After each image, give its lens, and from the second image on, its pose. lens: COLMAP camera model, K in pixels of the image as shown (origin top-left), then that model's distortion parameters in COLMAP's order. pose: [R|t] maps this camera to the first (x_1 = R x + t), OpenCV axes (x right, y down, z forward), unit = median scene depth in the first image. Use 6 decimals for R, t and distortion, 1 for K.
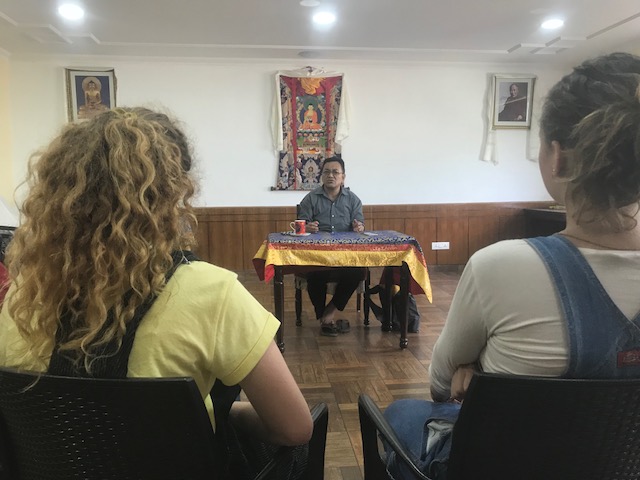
lens RADIAL K [[517.3, 0, 320.3], [0, 517.3, 238.7], [0, 0, 1]] dist [0.027877, -0.035764]
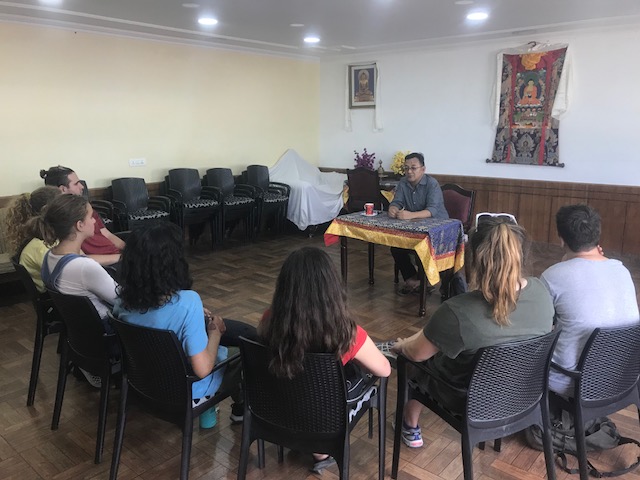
lens RADIAL K [[517.3, 0, 317.0], [0, 517.3, 241.7], [0, 0, 1]] dist [0.027877, -0.035764]
pose [[0.690583, 0.168283, -0.703403, 0.462916], [-0.069905, 0.983532, 0.166670, -0.086176], [0.719867, -0.065928, 0.690974, -0.032130]]
